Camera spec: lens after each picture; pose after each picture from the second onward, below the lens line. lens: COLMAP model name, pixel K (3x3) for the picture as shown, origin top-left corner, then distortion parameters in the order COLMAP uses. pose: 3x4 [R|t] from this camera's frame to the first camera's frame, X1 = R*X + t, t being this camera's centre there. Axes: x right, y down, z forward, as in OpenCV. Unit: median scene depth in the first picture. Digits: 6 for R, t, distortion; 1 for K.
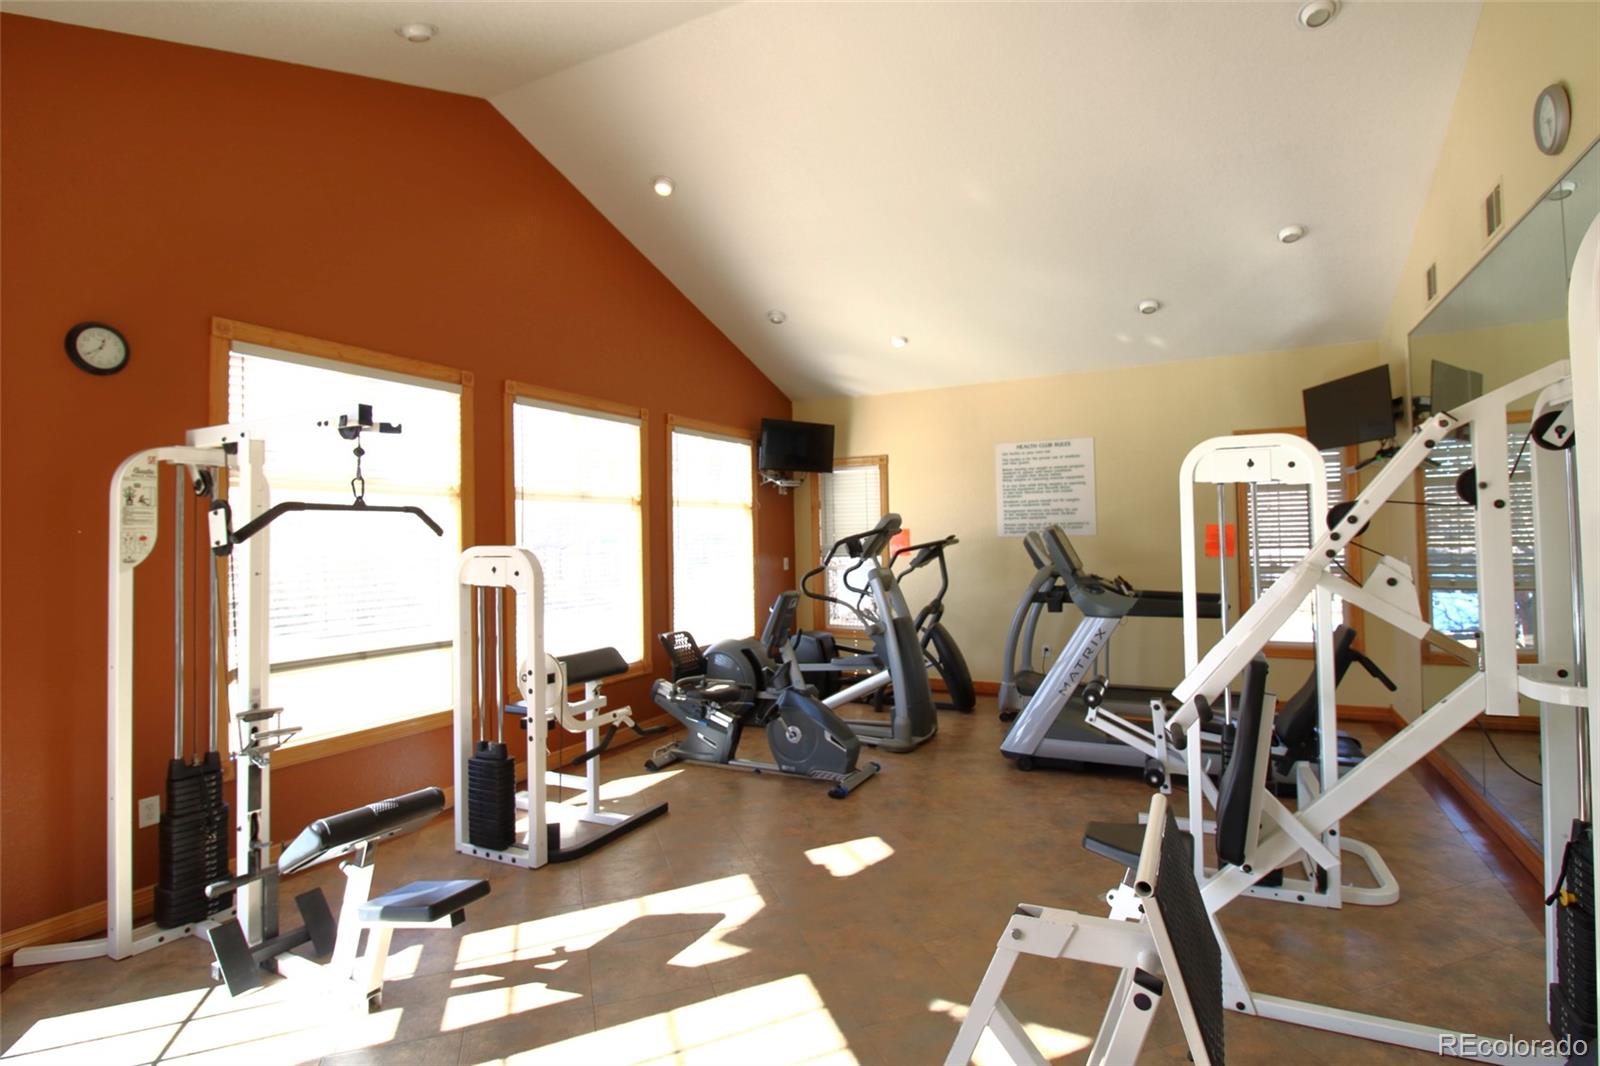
lens RADIAL K [[803.9, 0, 800.0], [0, 803.9, 523.9], [0, 0, 1]] dist [0.006152, -0.001542]
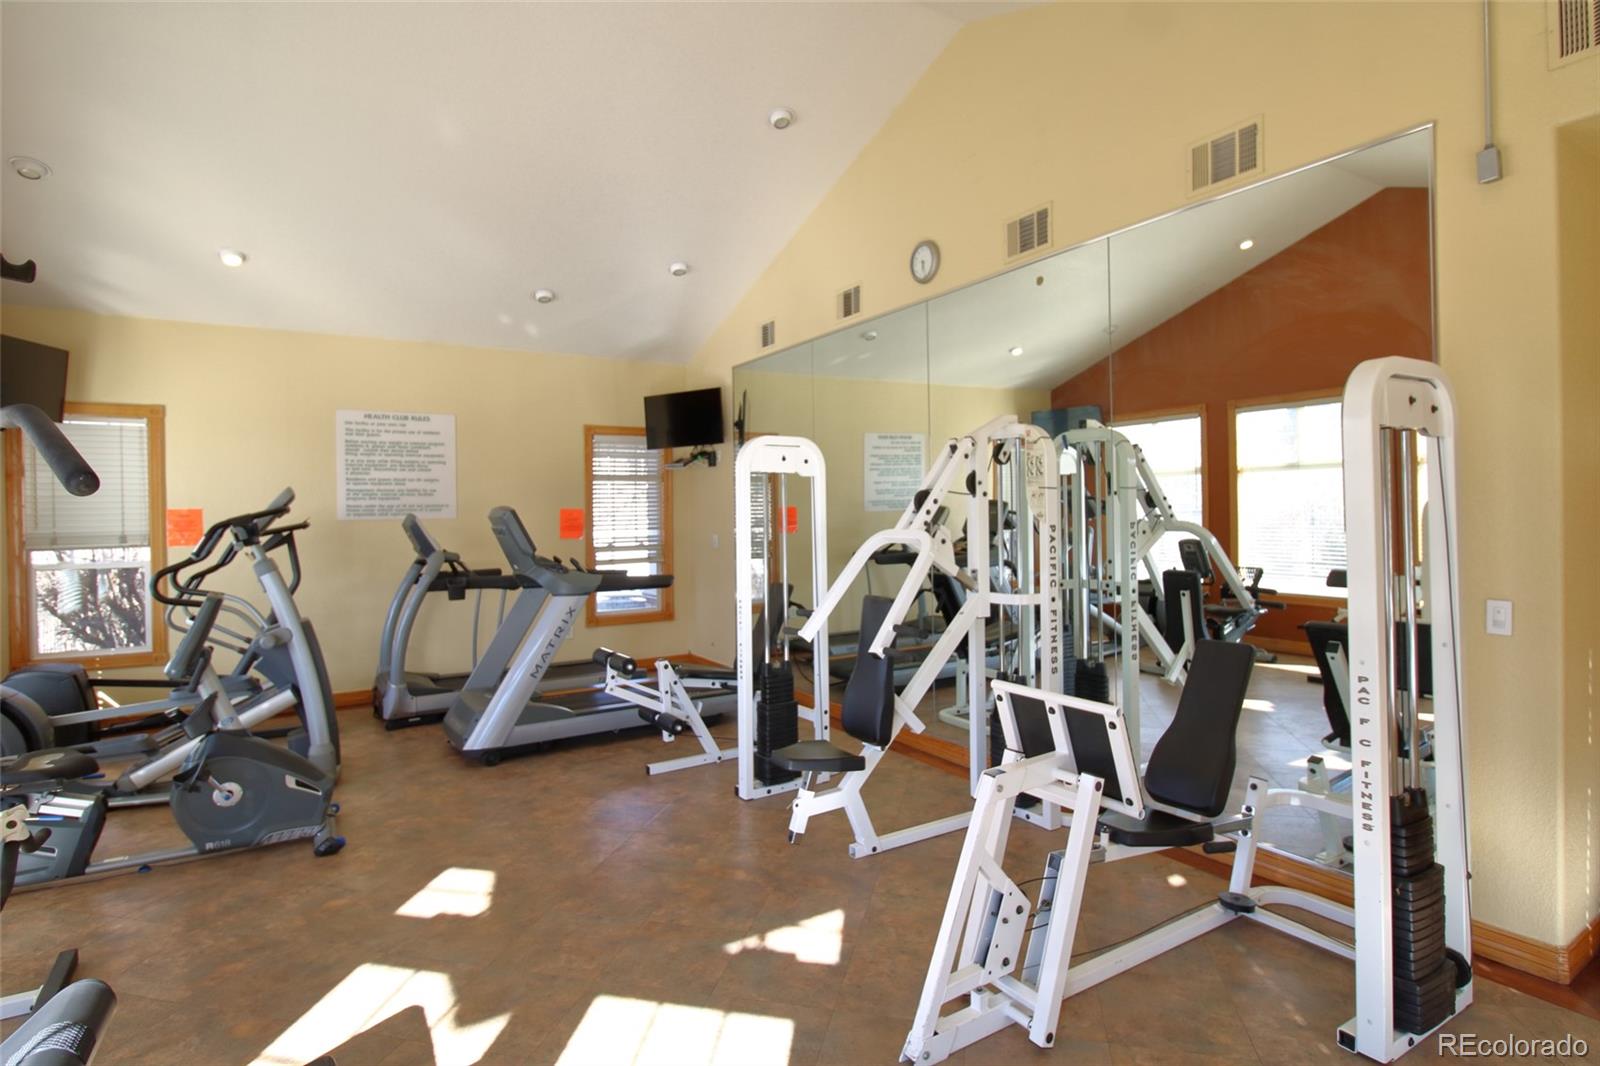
lens RADIAL K [[849.4, 0, 801.3], [0, 849.4, 528.7], [0, 0, 1]] dist [0.003522, -0.000915]
pose [[0.502795, -0.001601, 0.864404, -0.383204], [-0.011170, 0.999903, 0.008349, 0.016646], [-0.864334, -0.013853, 0.502728, 0.185718]]
